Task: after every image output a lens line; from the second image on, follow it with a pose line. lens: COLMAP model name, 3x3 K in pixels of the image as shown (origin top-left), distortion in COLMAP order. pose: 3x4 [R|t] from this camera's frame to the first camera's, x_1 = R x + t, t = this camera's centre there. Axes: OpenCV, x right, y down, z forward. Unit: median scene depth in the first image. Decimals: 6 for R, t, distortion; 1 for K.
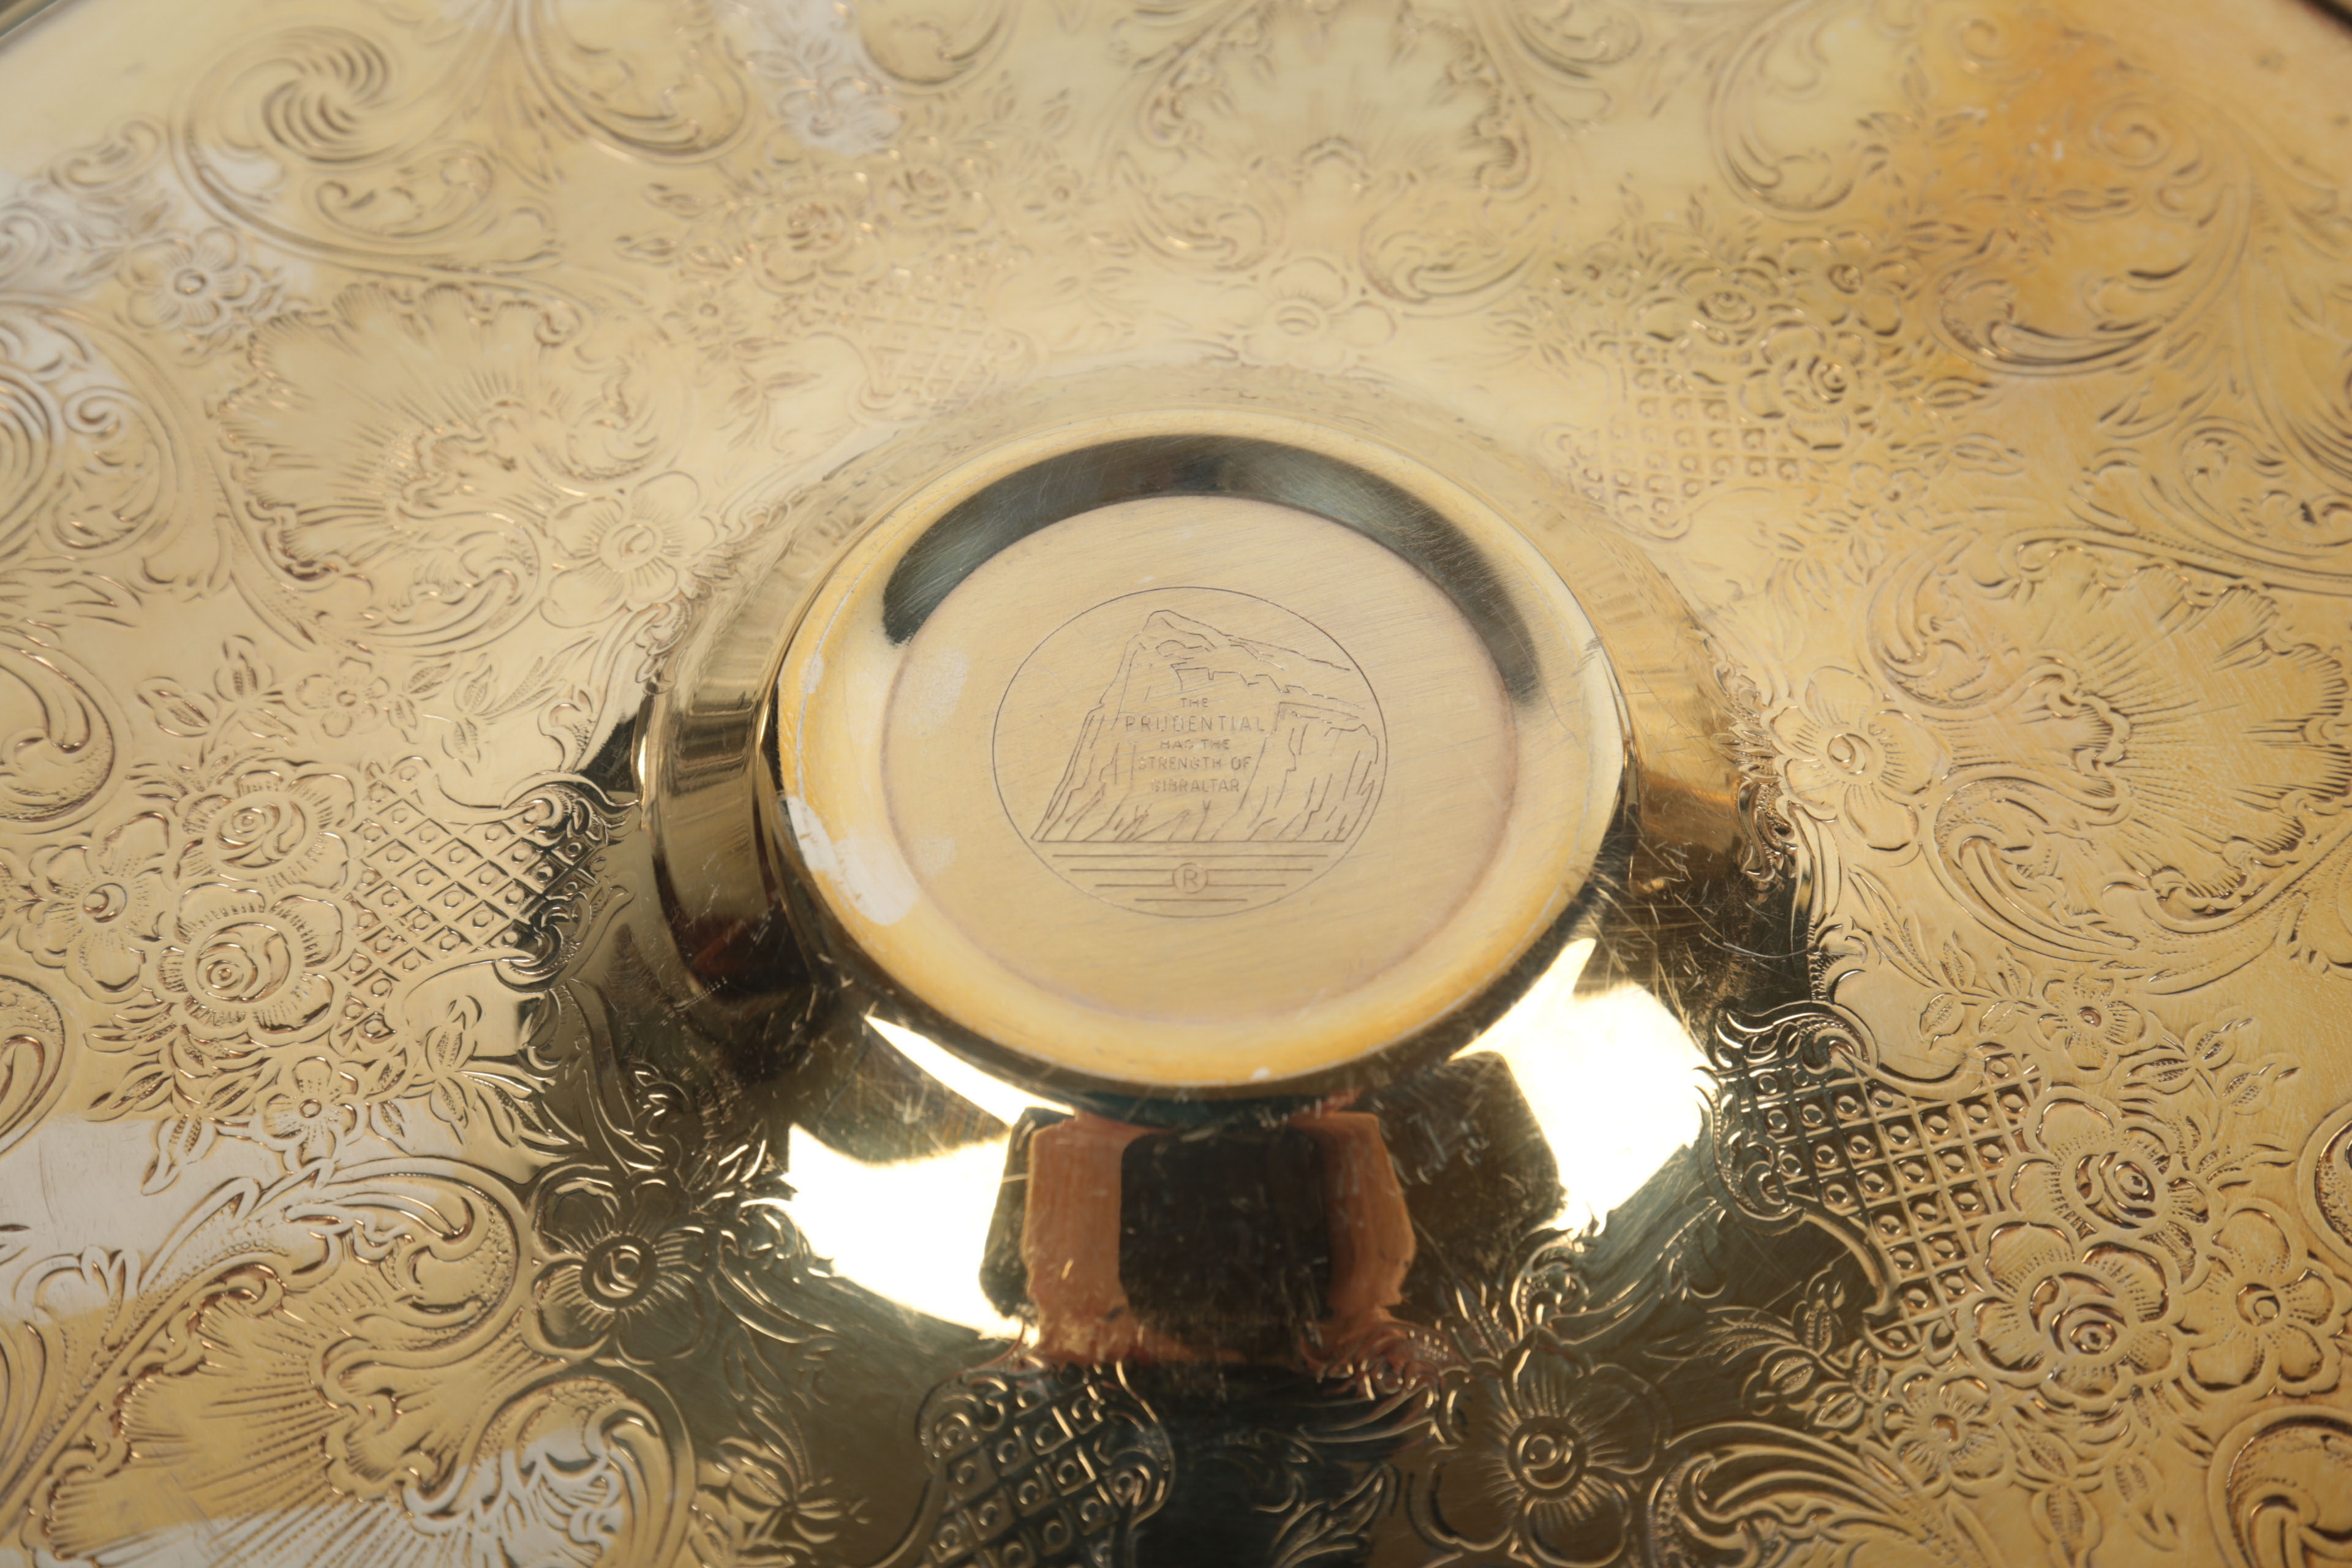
lens RADIAL K [[2308.8, 0, 1217.8], [0, 2308.8, 788.6], [0, 0, 1]] dist [0.027881, -0.003124]
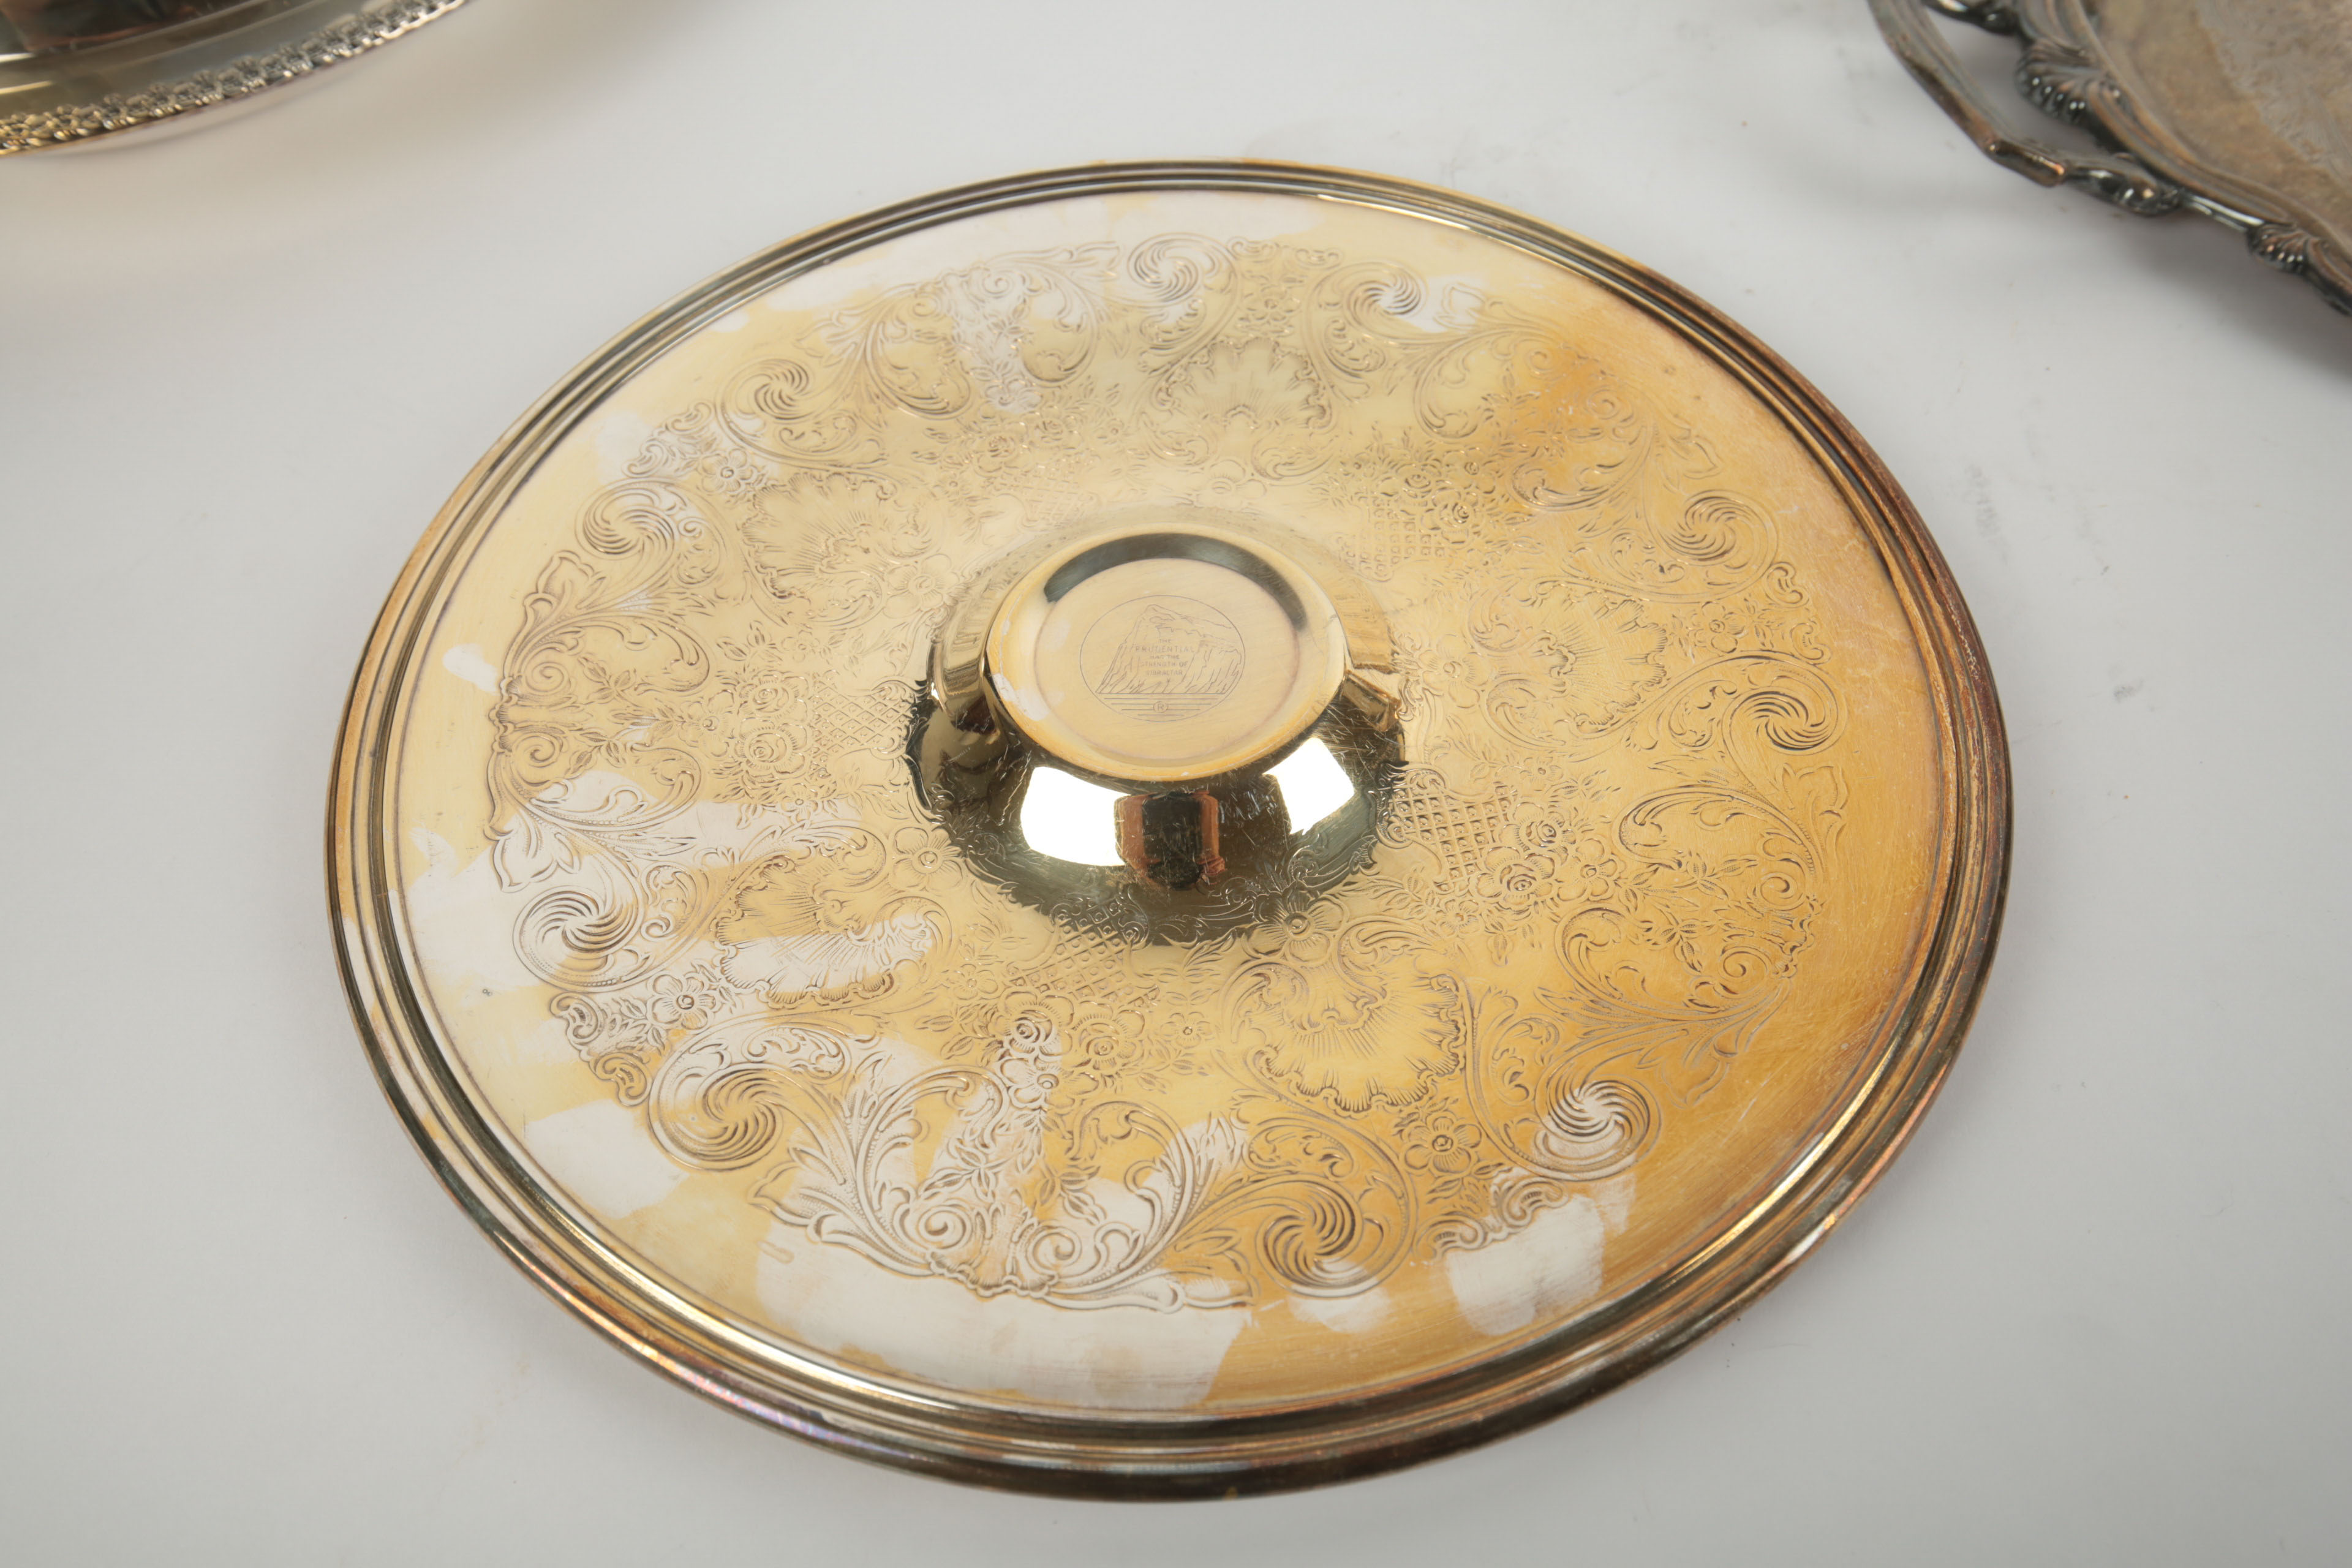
lens RADIAL K [[1898.8, 0, 1176.0], [0, 1898.8, 784.0], [0, 0, 1]] dist [-0.003861, 0.000686]
pose [[0.998963, 0.004726, -0.045274, 0.076535], [-0.007890, 0.997519, -0.069953, 0.208648], [0.044831, 0.070238, 0.996522, -0.791711]]
